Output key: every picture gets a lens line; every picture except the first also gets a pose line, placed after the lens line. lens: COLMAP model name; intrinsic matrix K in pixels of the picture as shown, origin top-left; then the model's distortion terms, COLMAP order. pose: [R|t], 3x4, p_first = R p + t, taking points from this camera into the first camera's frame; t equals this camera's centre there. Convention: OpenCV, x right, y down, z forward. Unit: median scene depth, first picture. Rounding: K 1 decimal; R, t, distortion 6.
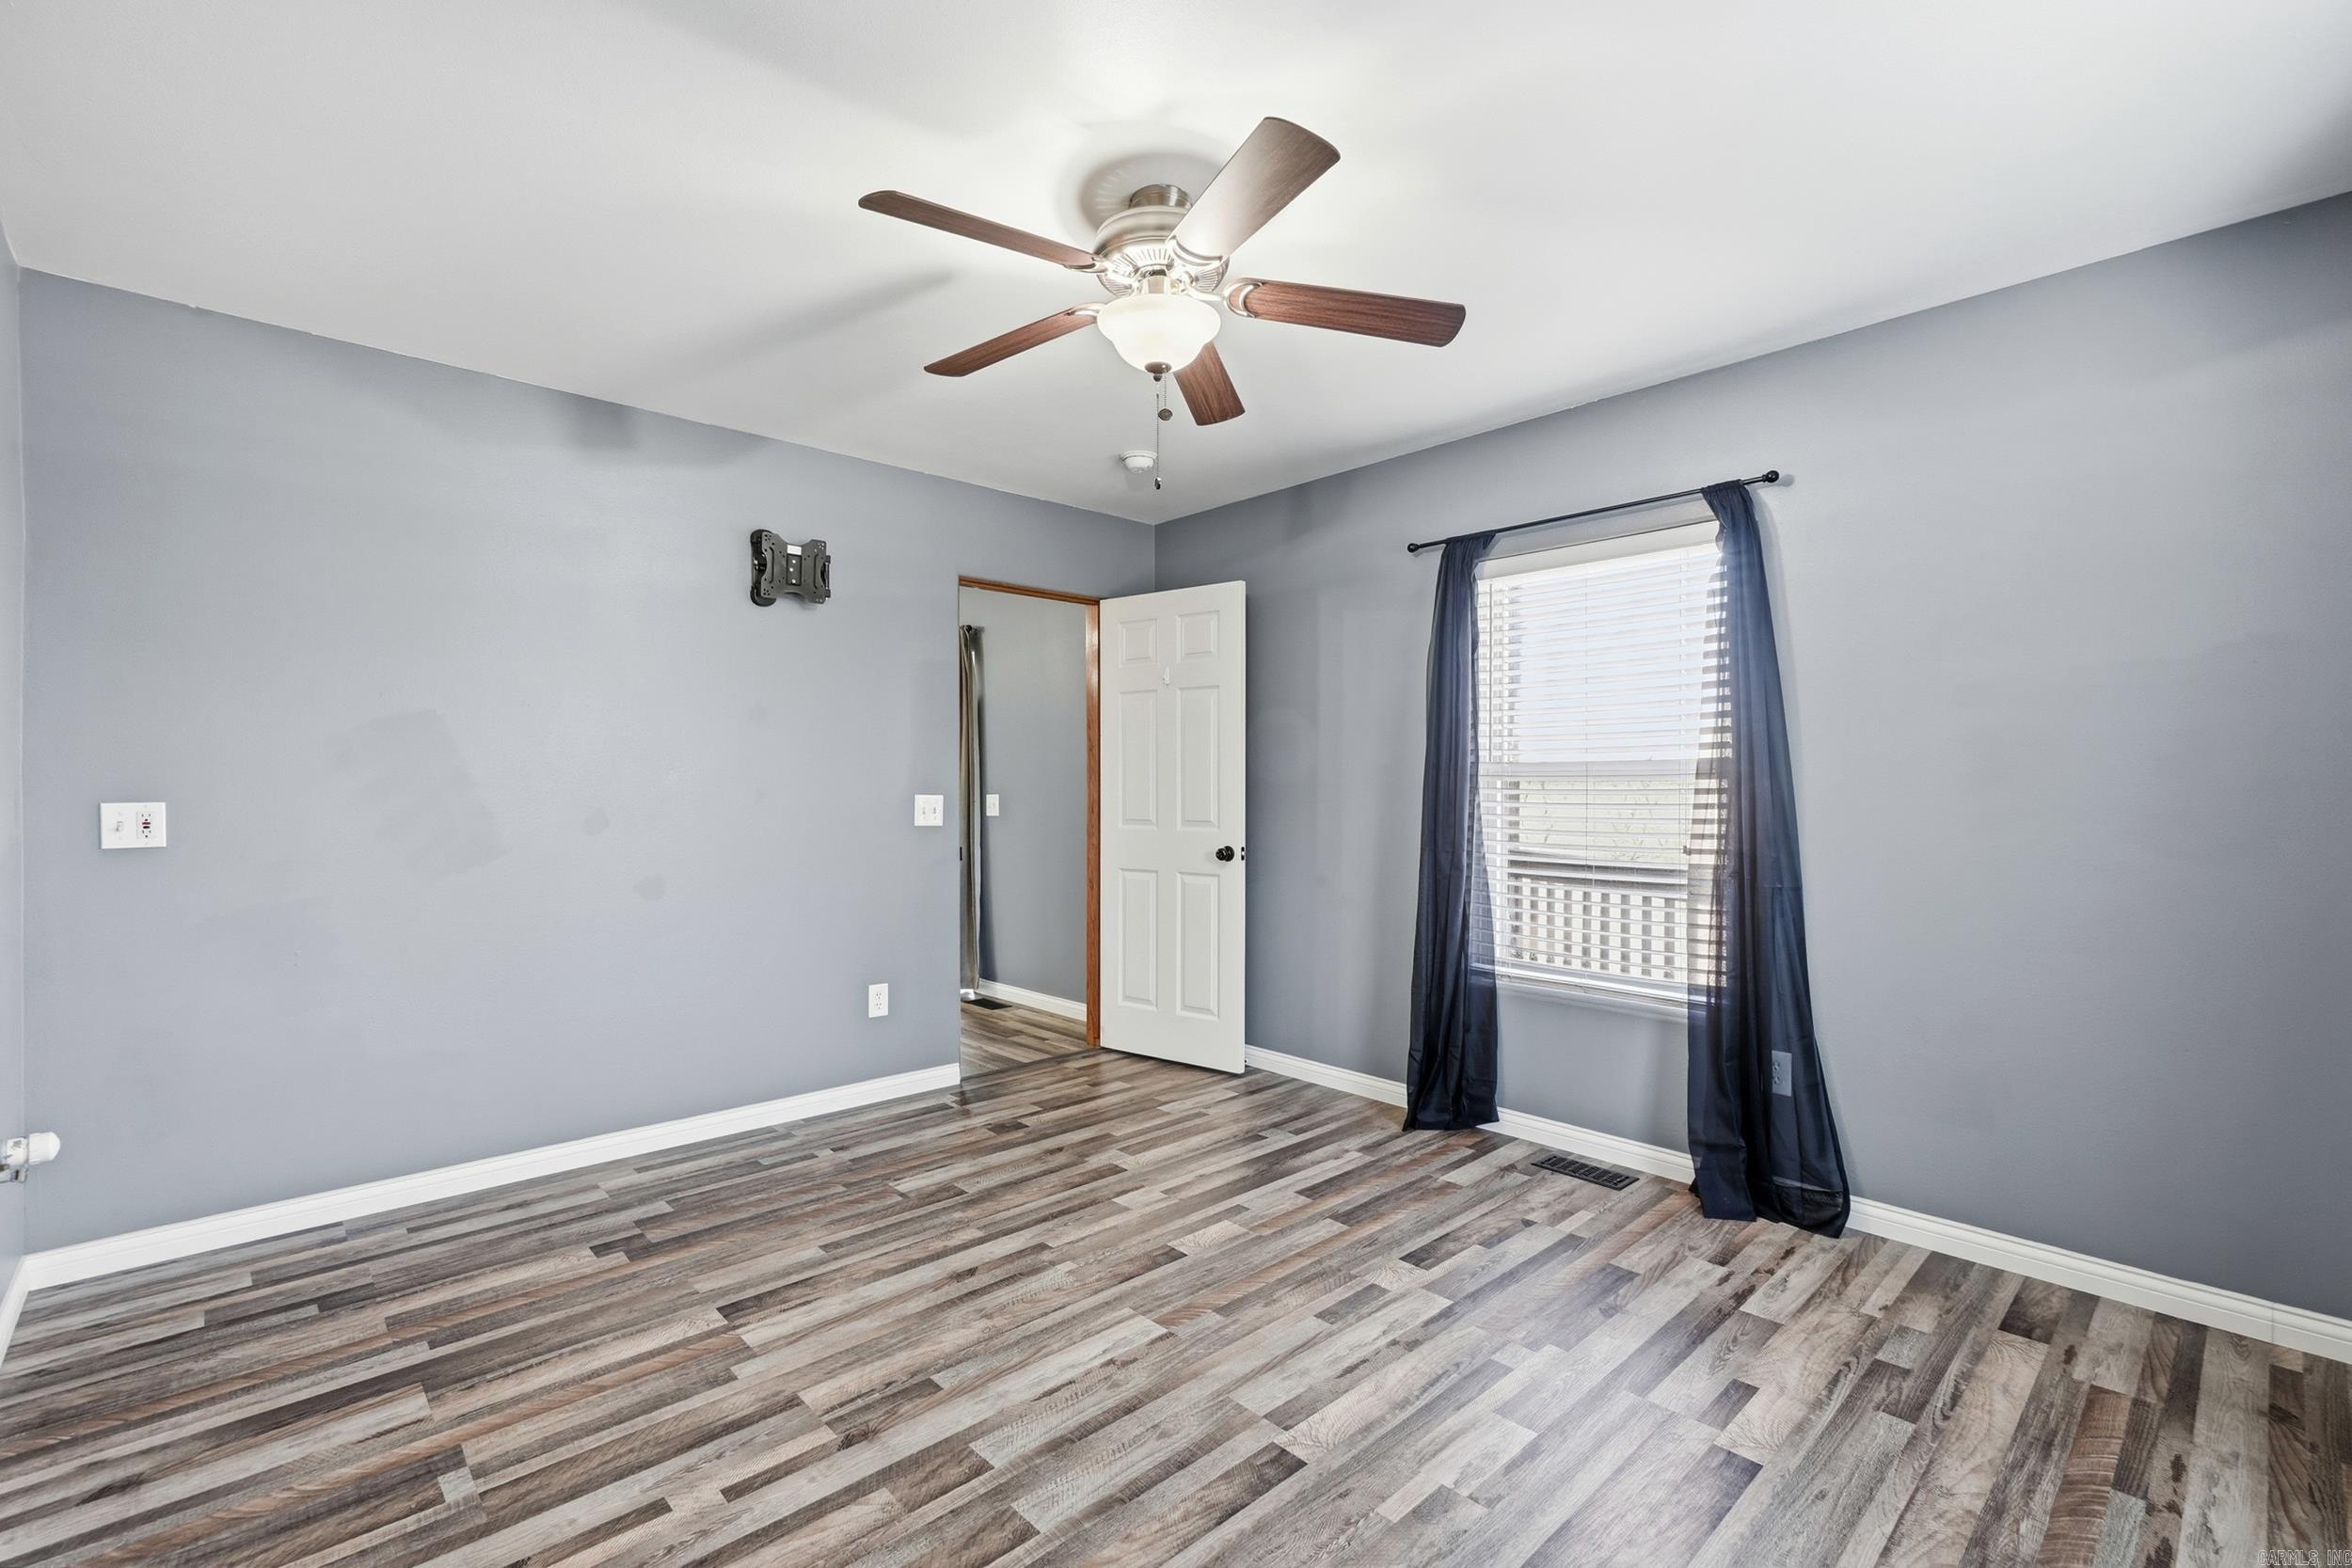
lens RADIAL K [[1028.4, 0, 1171.3], [0, 1028.4, 783.4], [0, 0, 1]] dist [-0.007083, 0.000270]
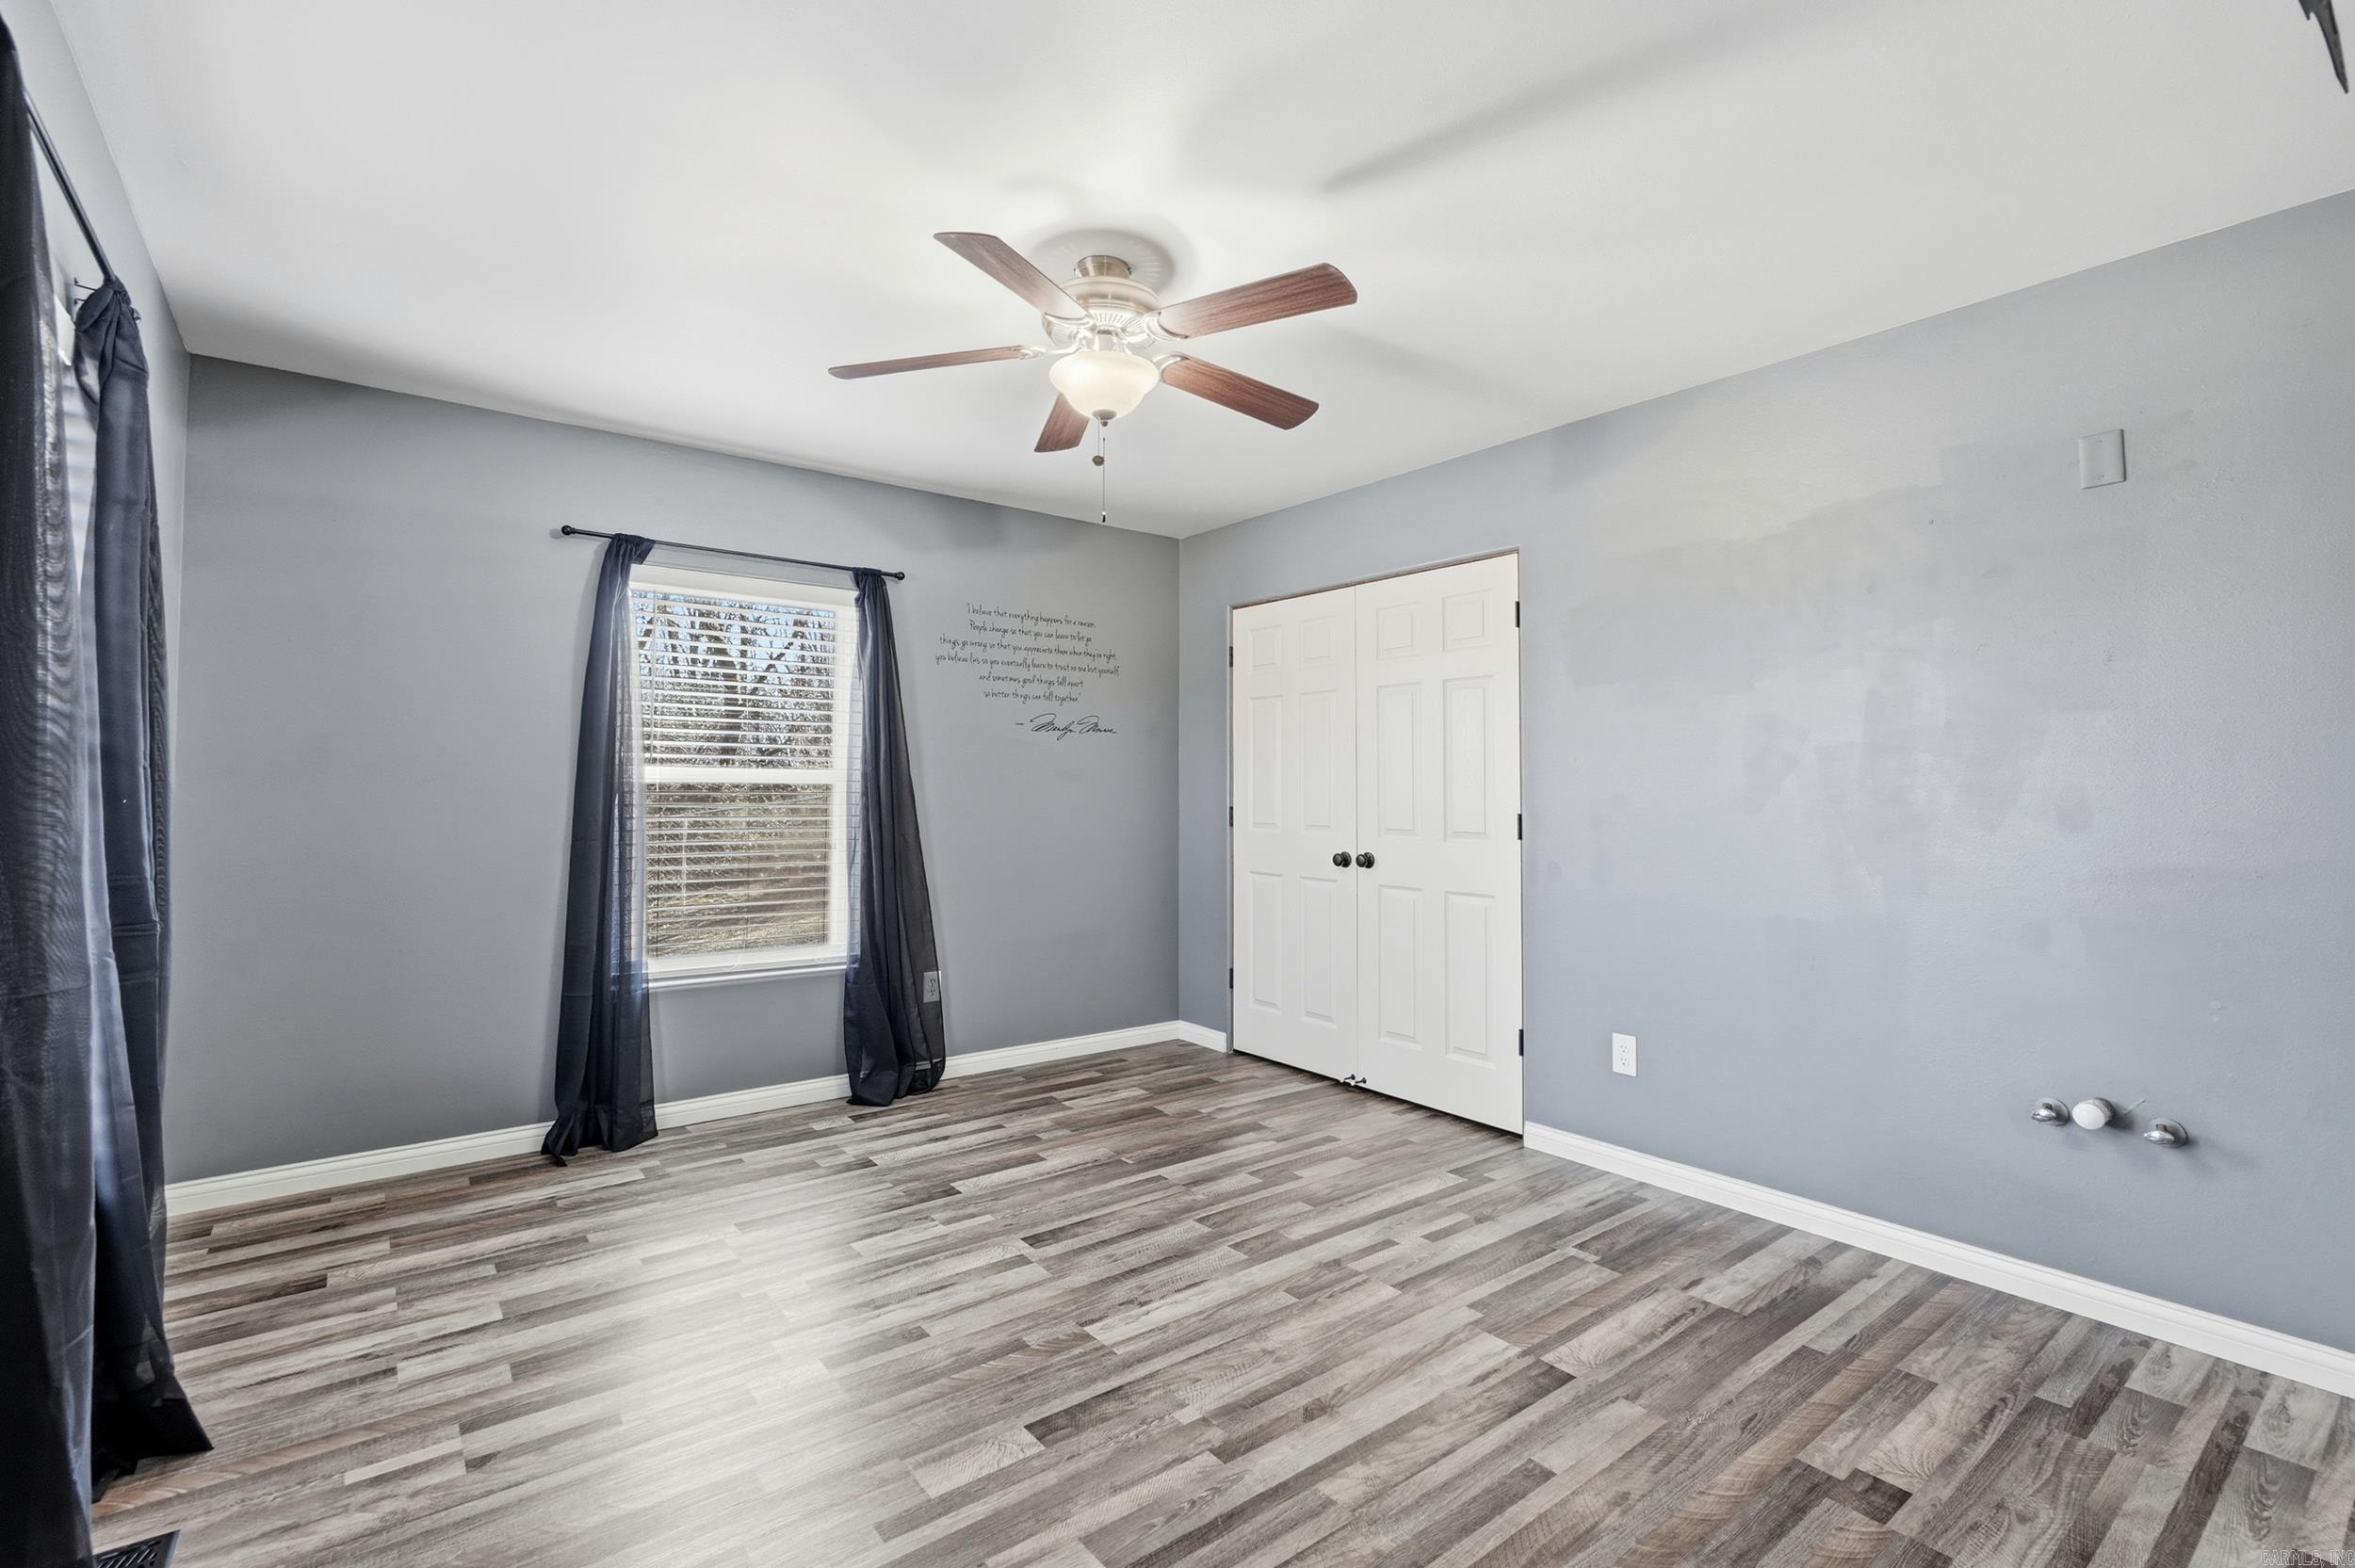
lens RADIAL K [[1029.7, 0, 1167.7], [0, 1029.7, 789.1], [0, 0, 1]] dist [-0.007083, 0.000270]
pose [[-0.995818, -0.005555, 0.091192, -0.175716], [-0.006061, 0.999968, -0.005275, 0.006650], [-0.091160, -0.005806, -0.995819, 2.008312]]
